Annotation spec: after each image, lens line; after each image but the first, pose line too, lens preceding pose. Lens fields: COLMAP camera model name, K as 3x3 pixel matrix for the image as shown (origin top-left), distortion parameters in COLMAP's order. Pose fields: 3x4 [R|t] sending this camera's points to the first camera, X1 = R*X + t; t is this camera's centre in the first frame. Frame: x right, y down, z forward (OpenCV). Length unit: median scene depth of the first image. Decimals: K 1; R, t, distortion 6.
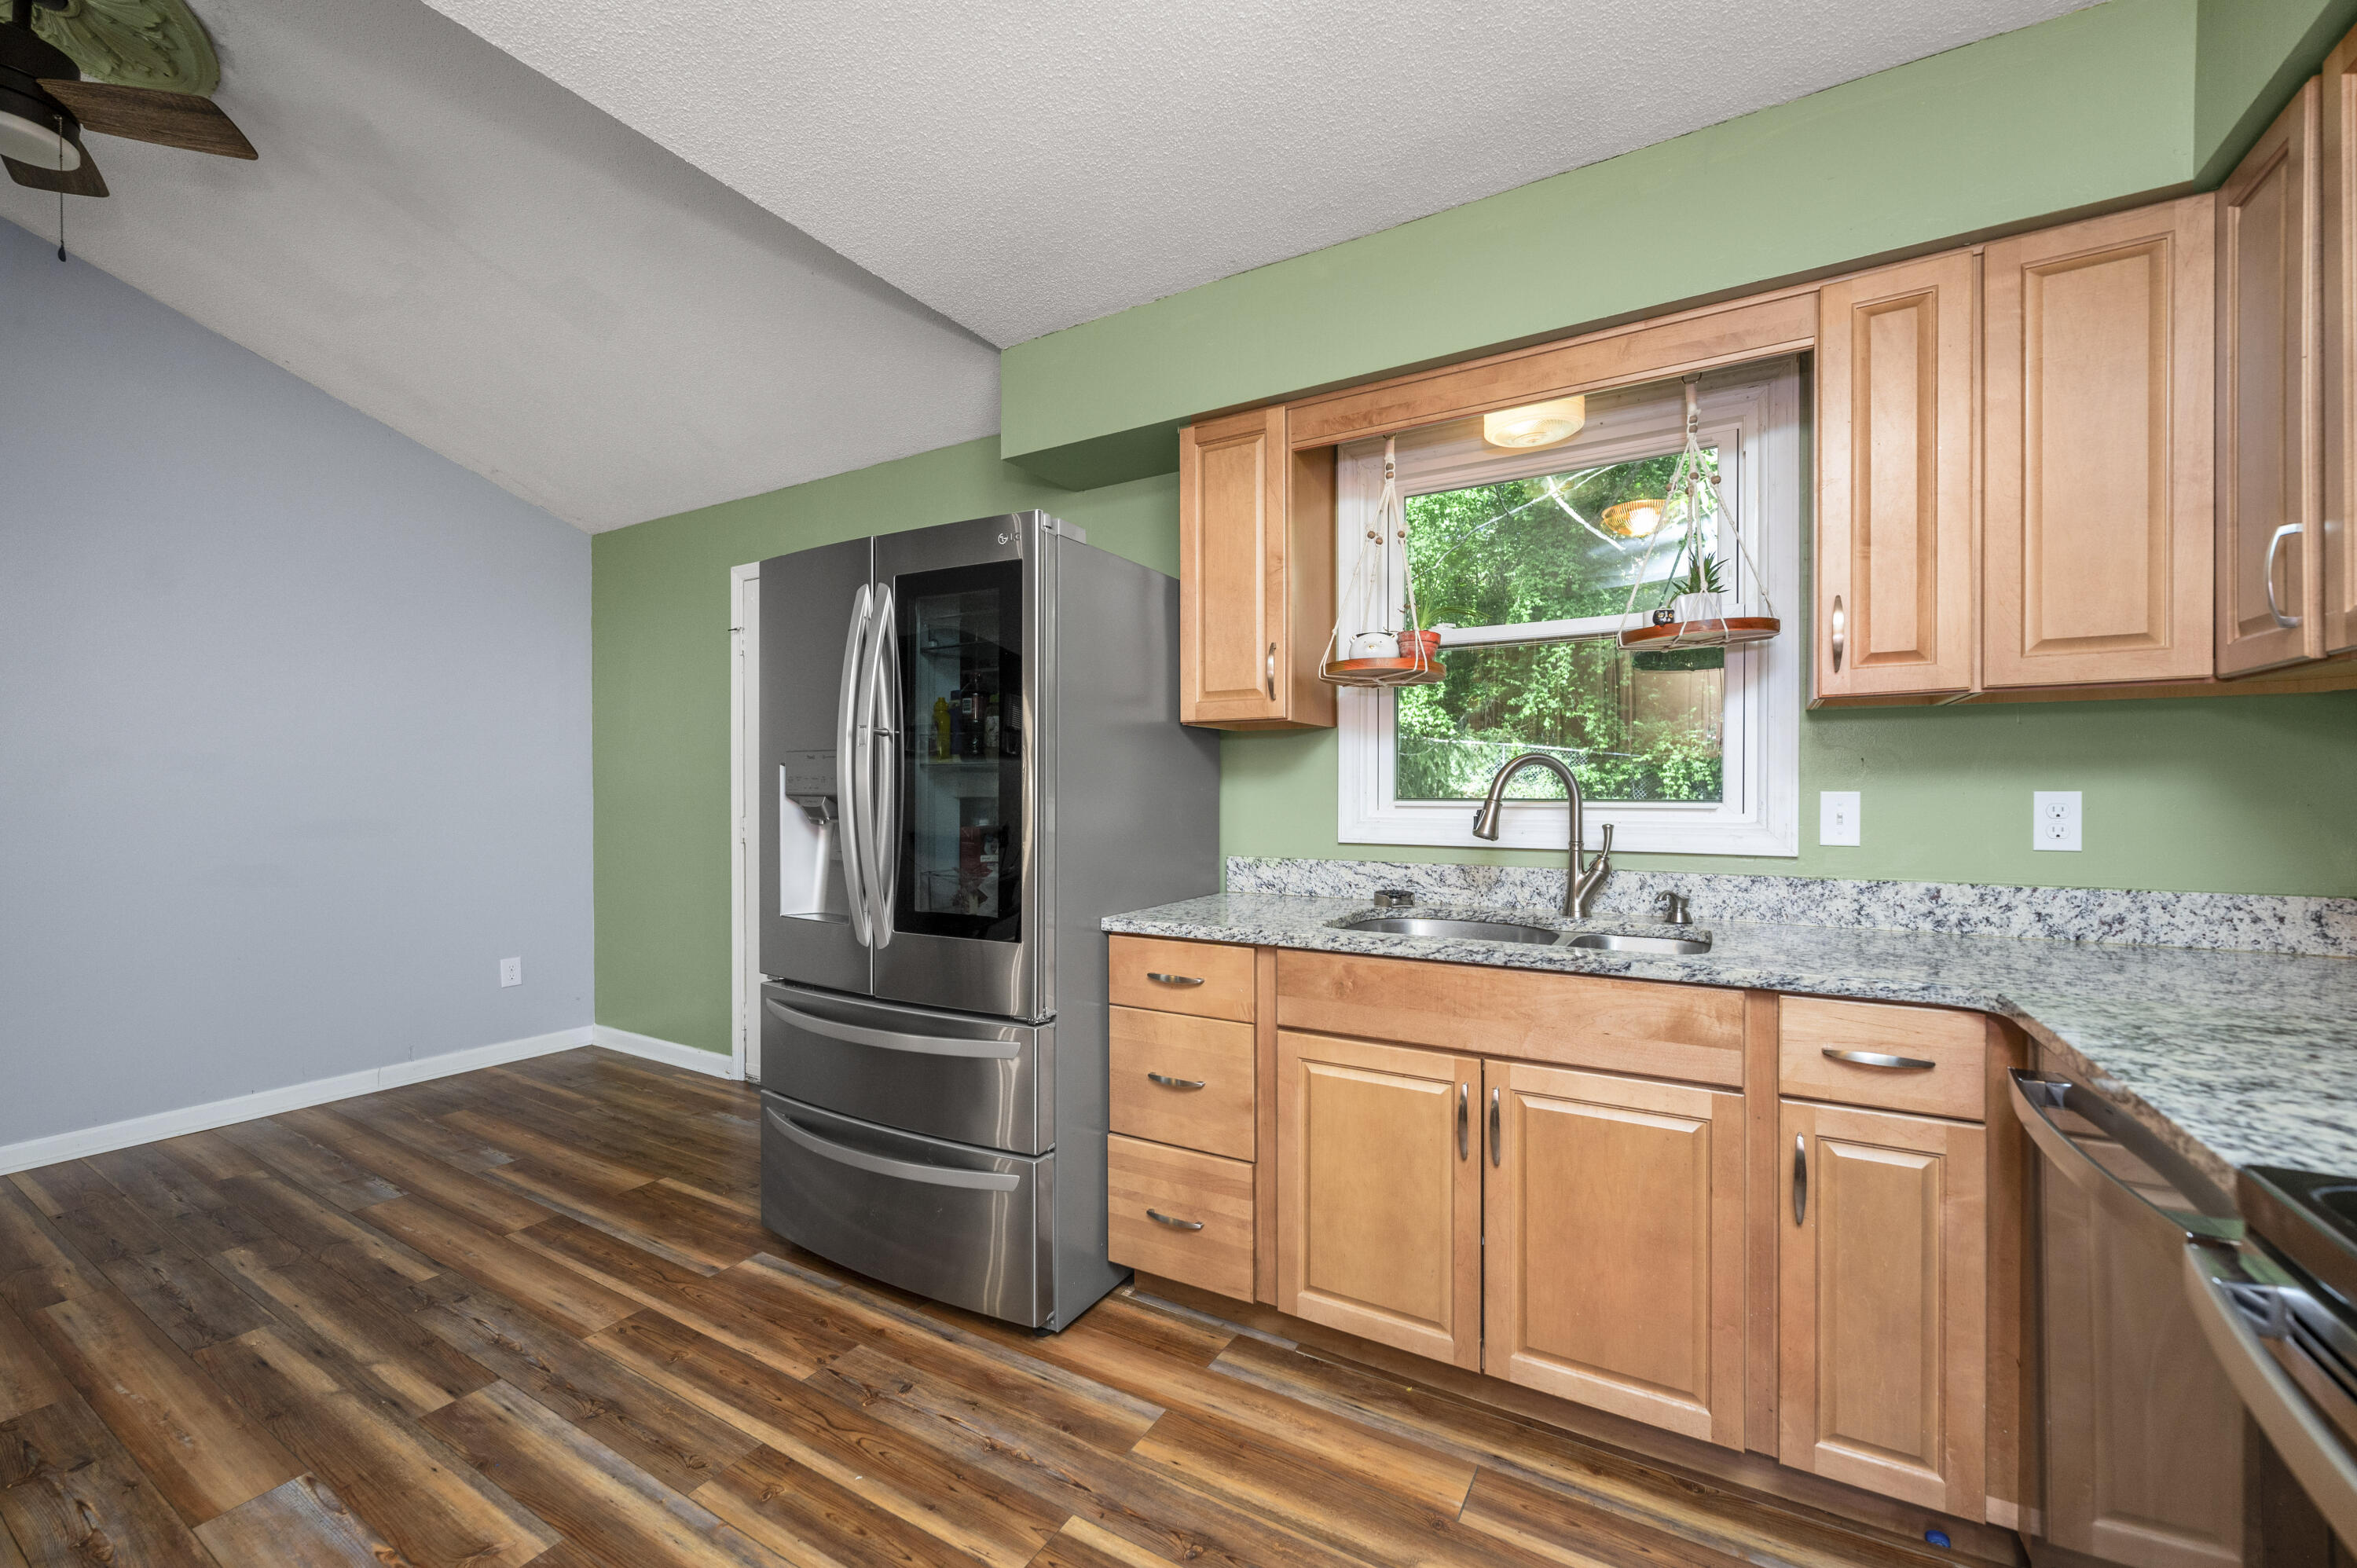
lens RADIAL K [[946.9, 0, 1168.8], [0, 946.9, 790.2], [0, 0, 1]] dist [-0.002725, 0.000624]
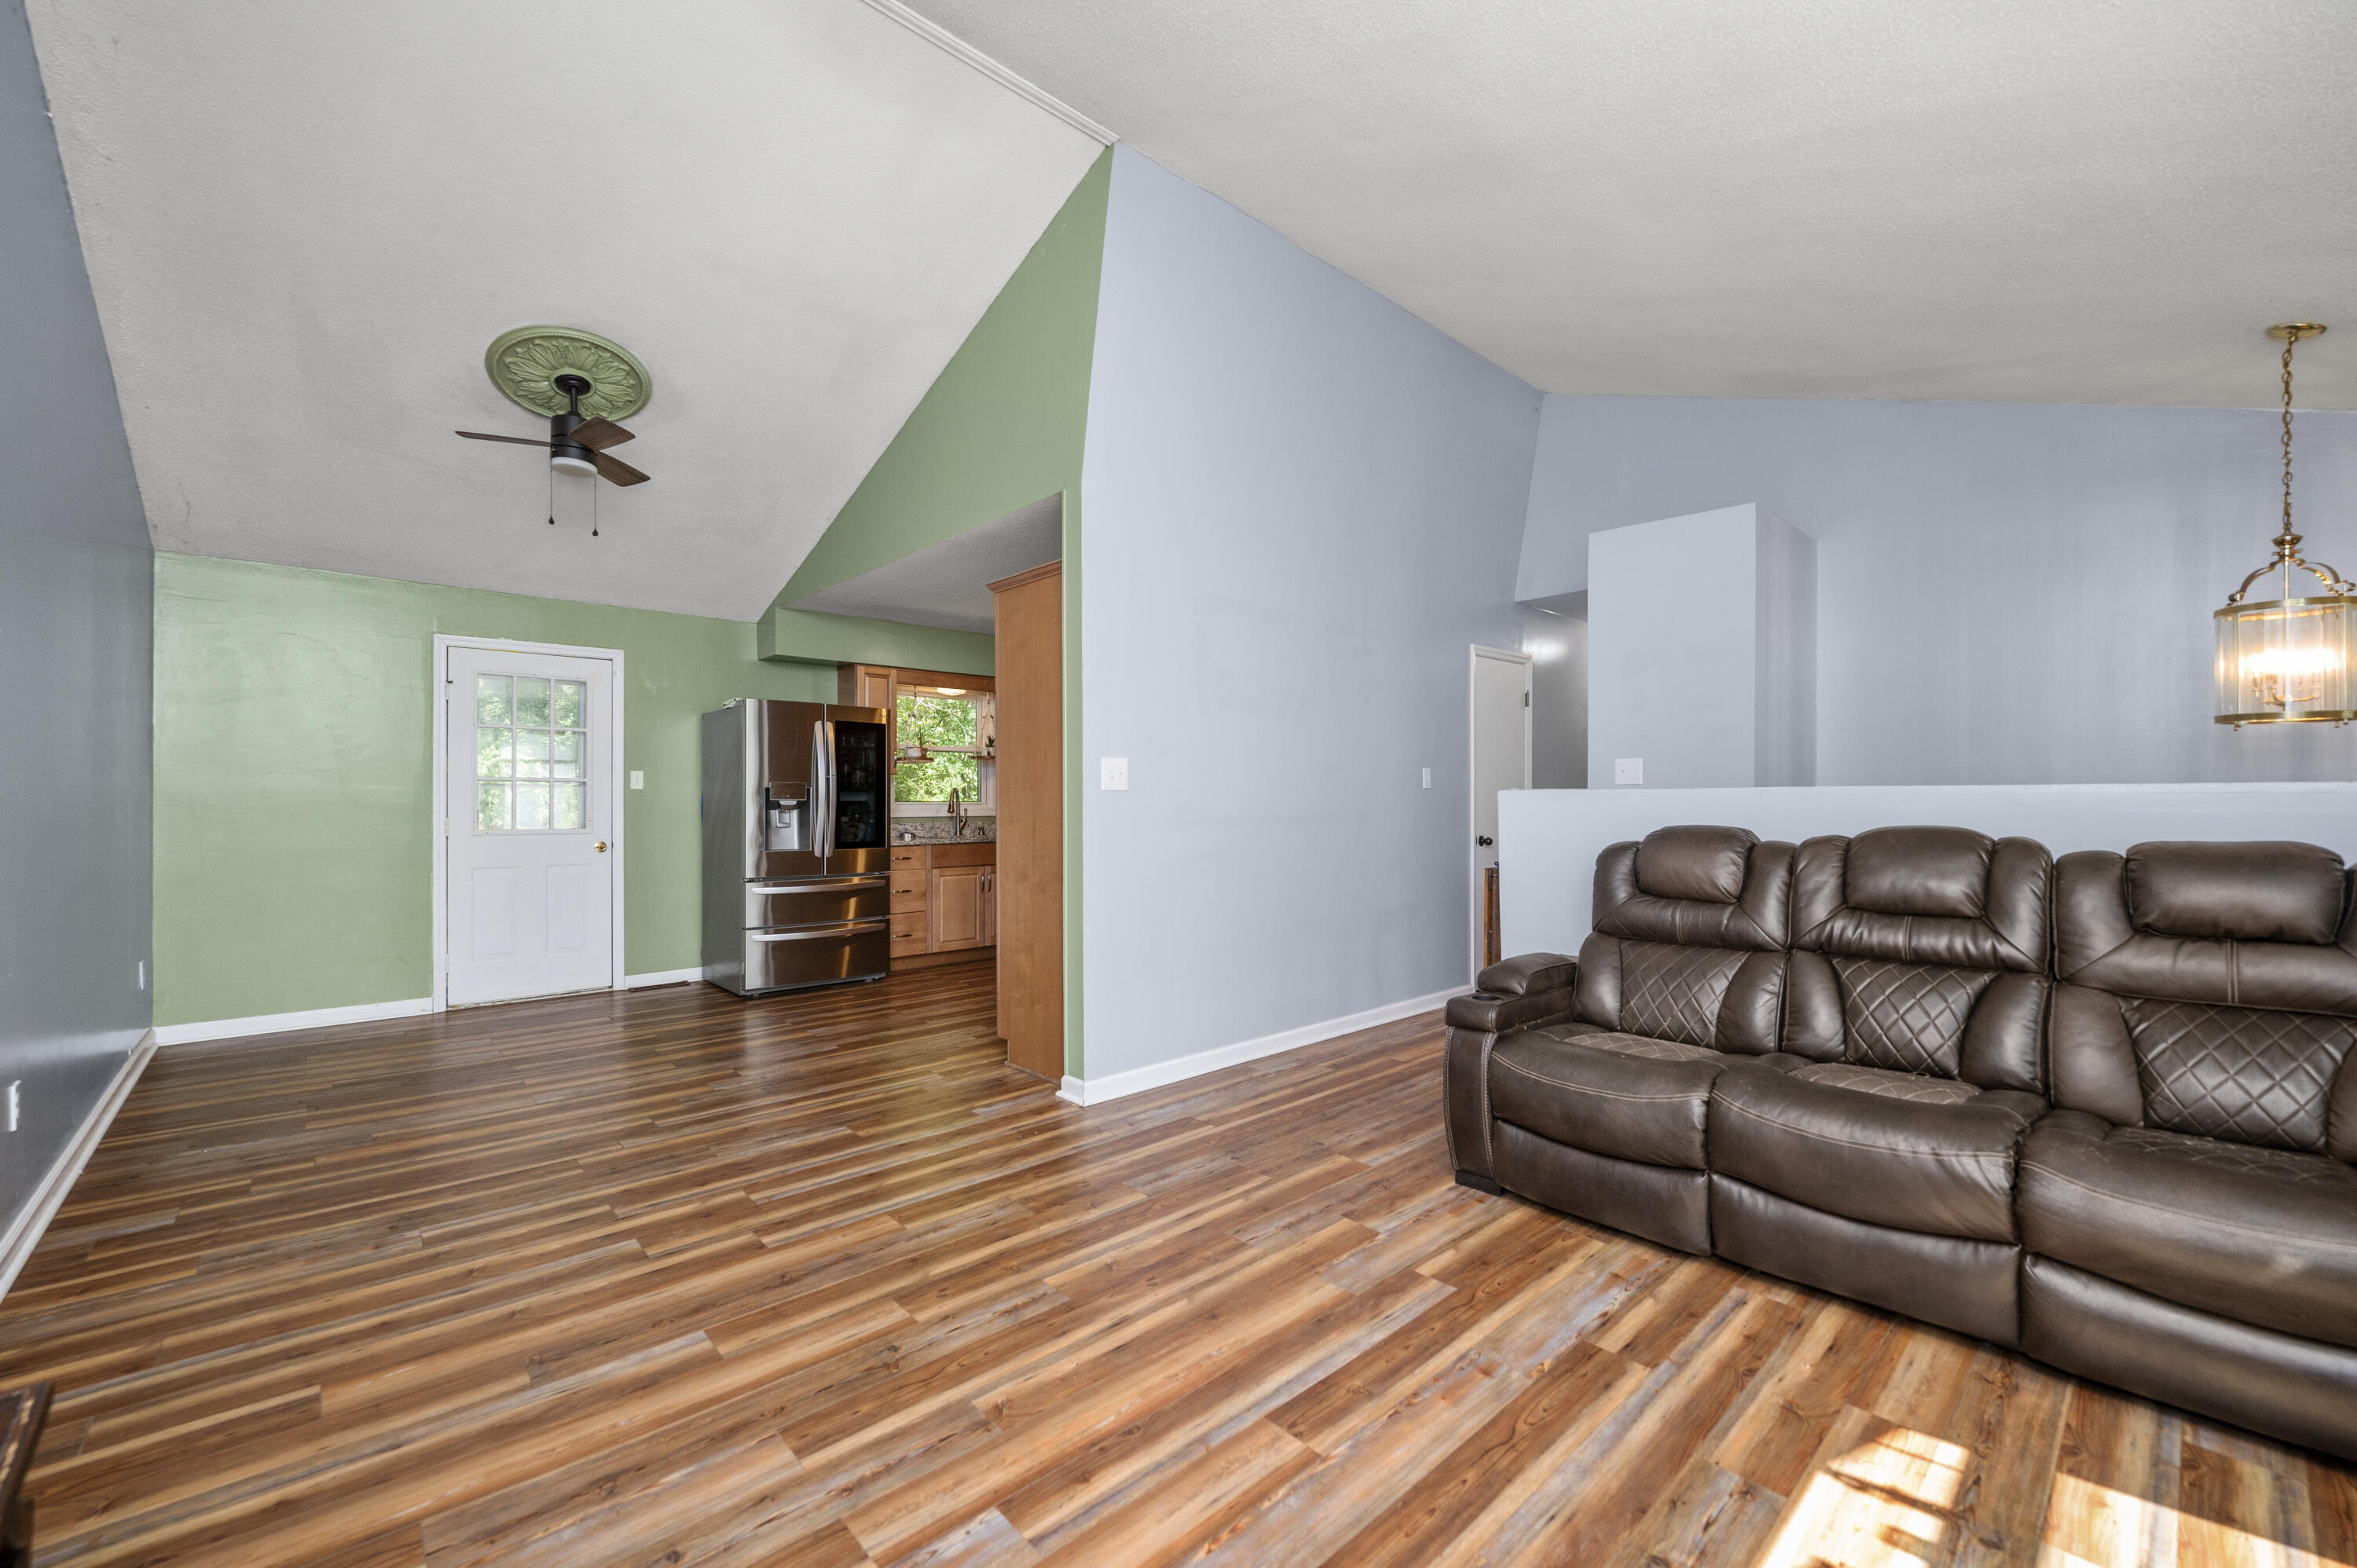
lens RADIAL K [[946.9, 0, 1174.7], [0, 946.9, 795.7], [0, 0, 1]] dist [-0.002725, 0.000624]
pose [[0.286669, 0.003569, 0.958023, -2.846365], [0.001727, 0.999990, -0.004242, 0.006001], [-0.958028, 0.002870, 0.286660, -0.790616]]
